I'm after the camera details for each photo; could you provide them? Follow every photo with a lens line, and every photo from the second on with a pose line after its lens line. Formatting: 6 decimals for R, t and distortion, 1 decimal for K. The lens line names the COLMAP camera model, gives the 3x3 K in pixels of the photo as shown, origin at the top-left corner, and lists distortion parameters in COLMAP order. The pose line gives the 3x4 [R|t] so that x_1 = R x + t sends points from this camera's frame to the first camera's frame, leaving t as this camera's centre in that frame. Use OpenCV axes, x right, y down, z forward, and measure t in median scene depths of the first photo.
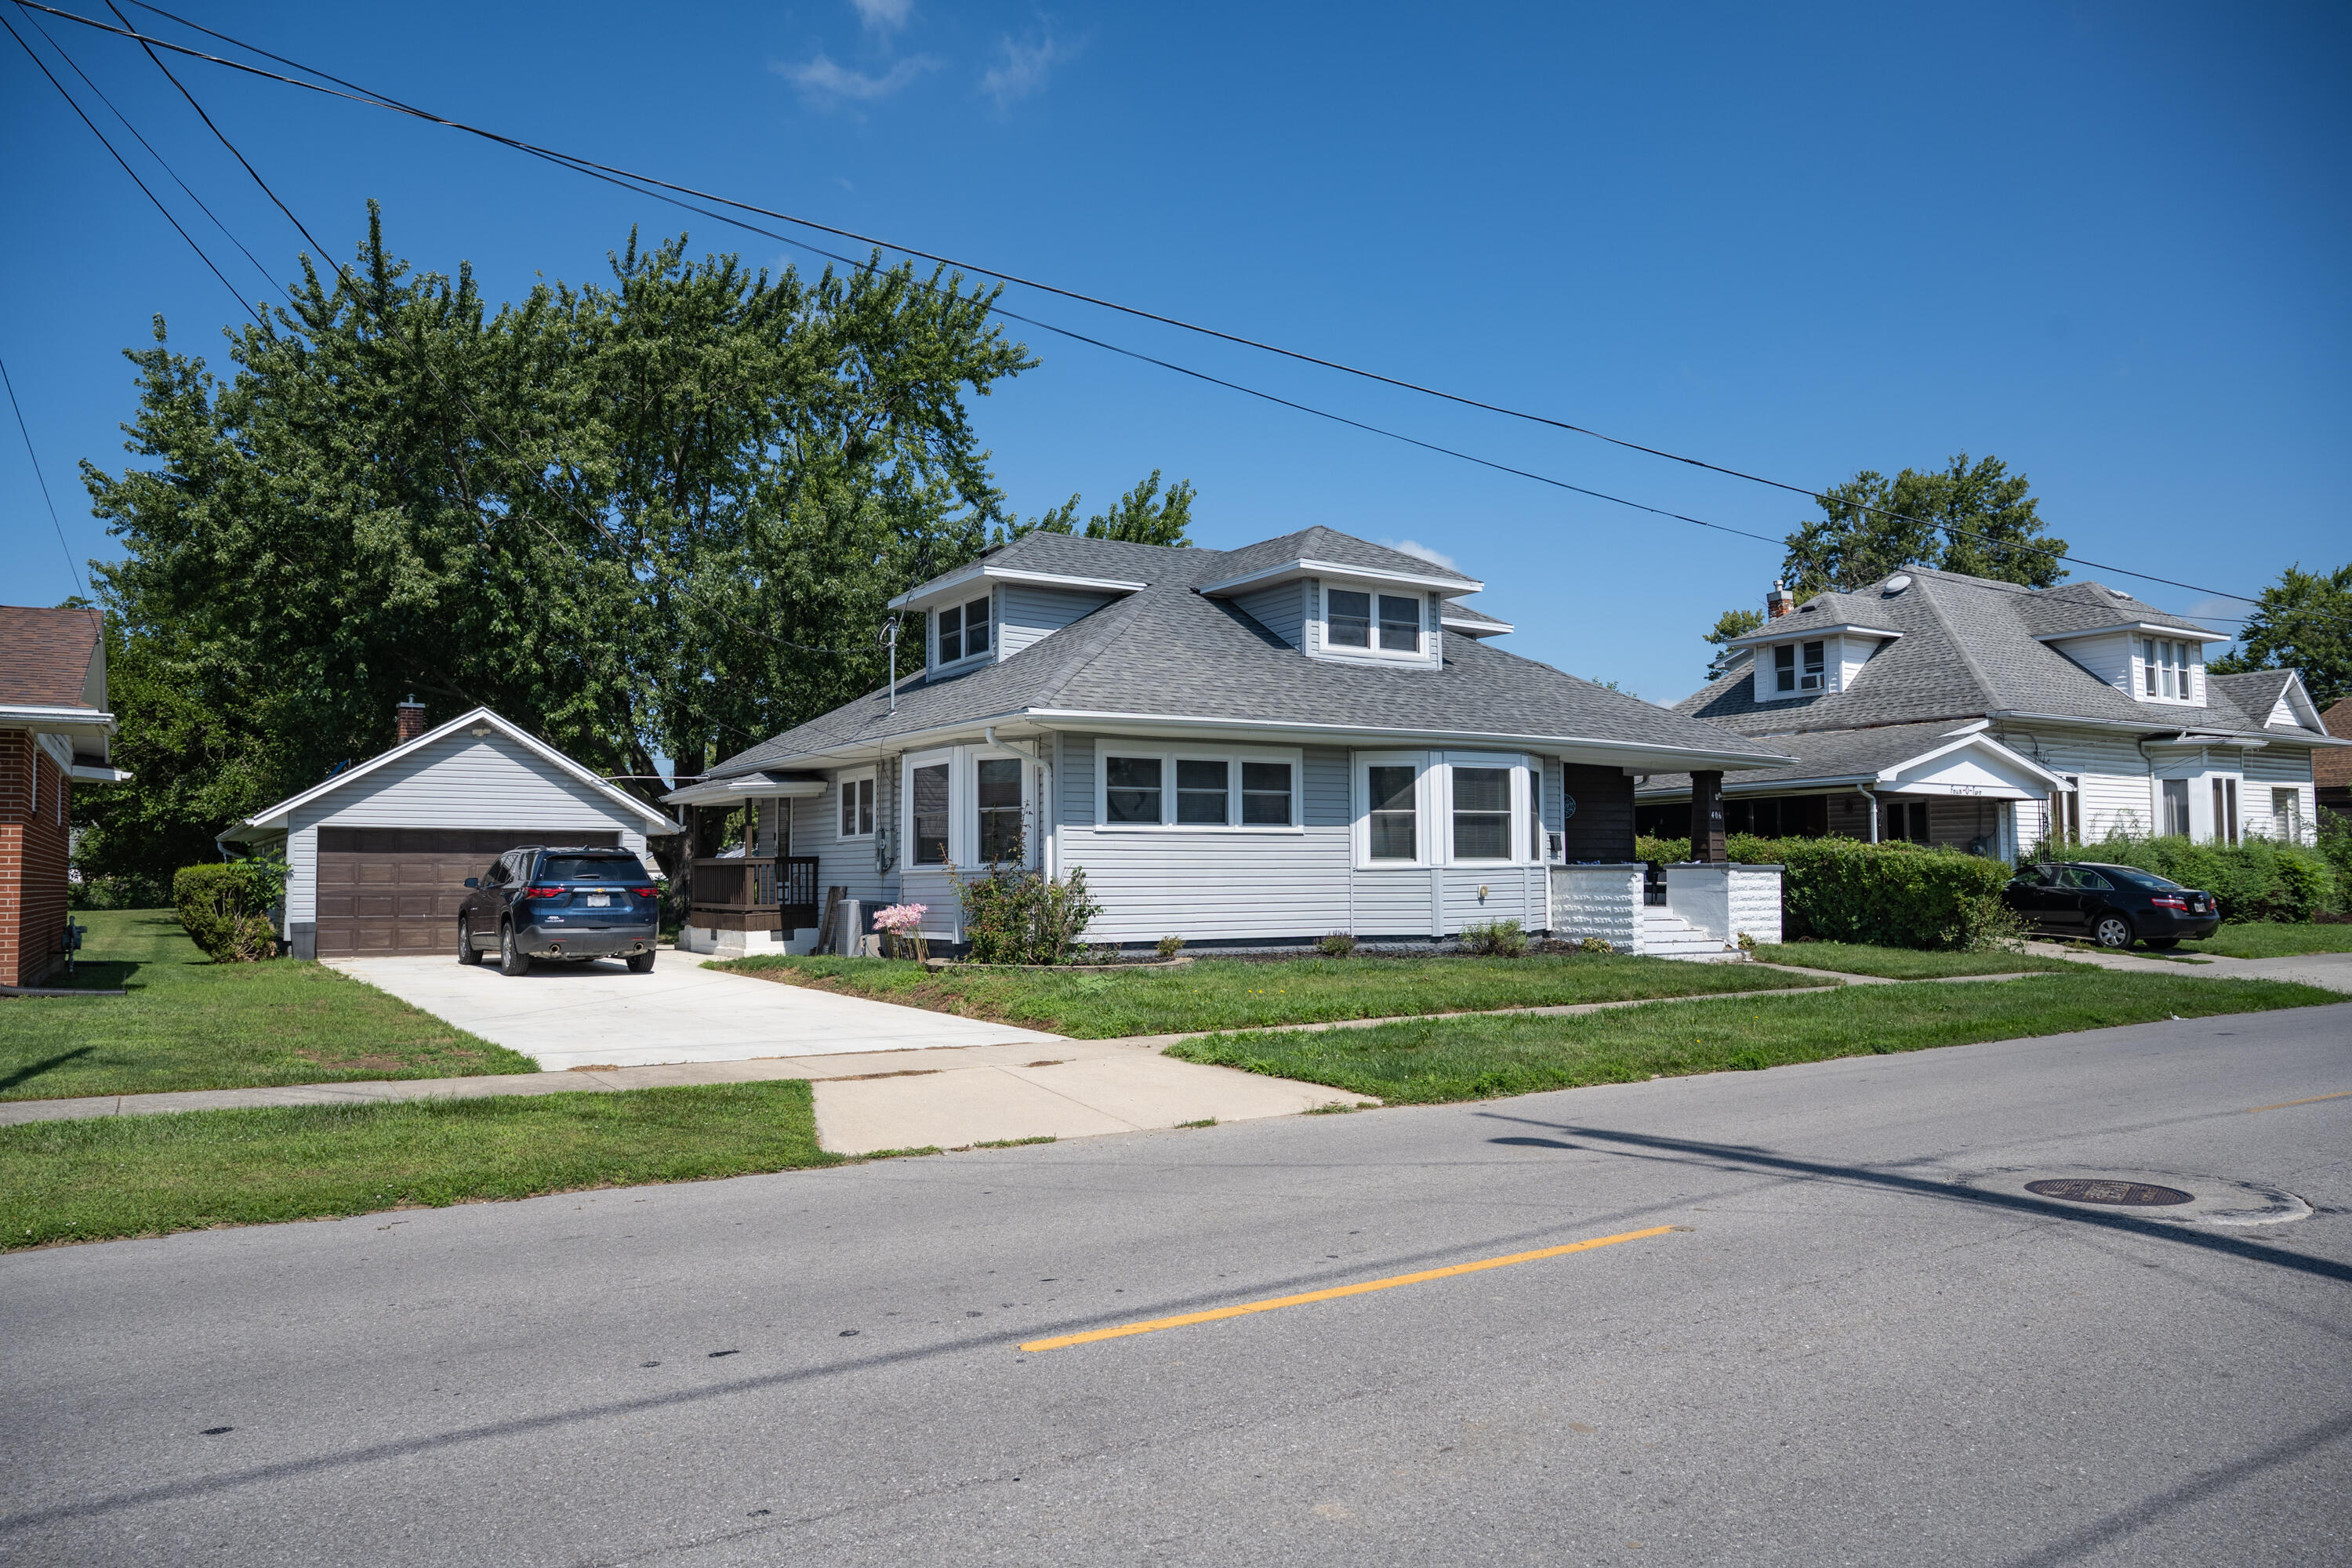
lens RADIAL K [[1631.2, 0, 1172.5], [0, 1631.2, 803.8], [0, 0, 1]] dist [-0.083588, 0.106880]
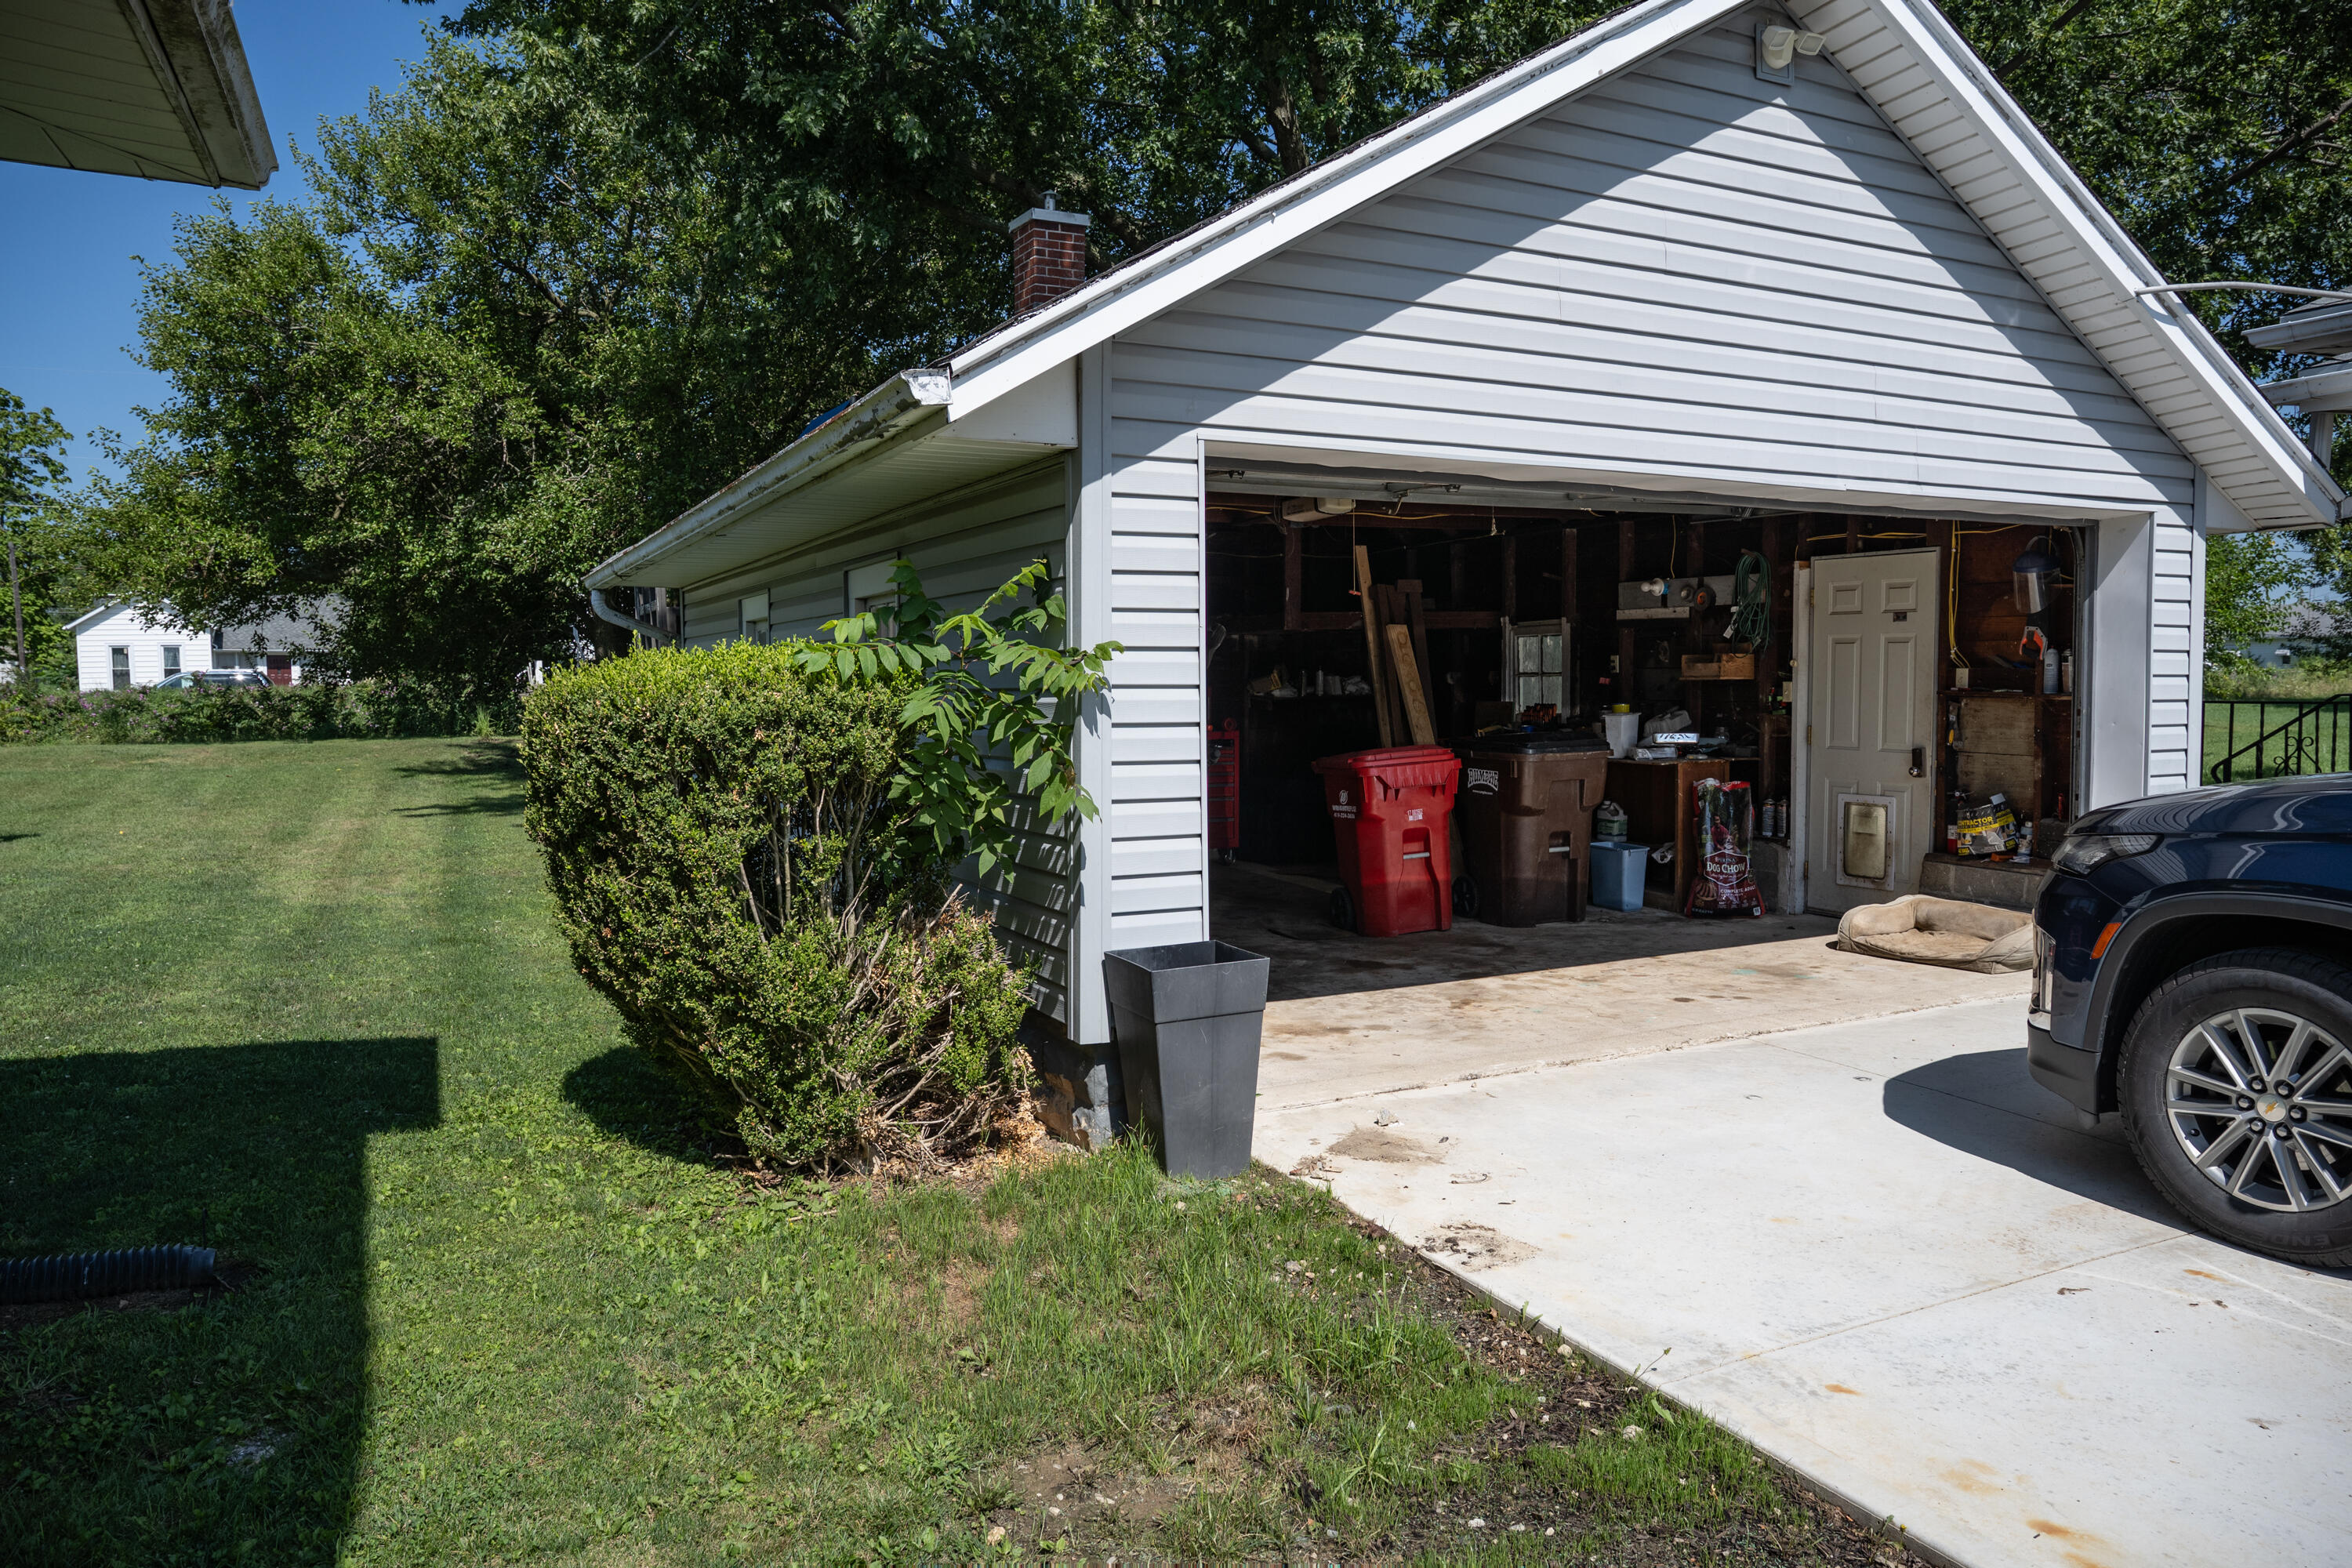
lens RADIAL K [[1611.4, 0, 1166.2], [0, 1611.4, 791.3], [0, 0, 1]] dist [-0.081181, 0.077981]
pose [[0.991227, 0.007839, -0.131940, -0.533282], [0.008135, 0.992728, 0.120100, 0.033300], [0.131922, -0.120120, 0.983955, 0.841018]]
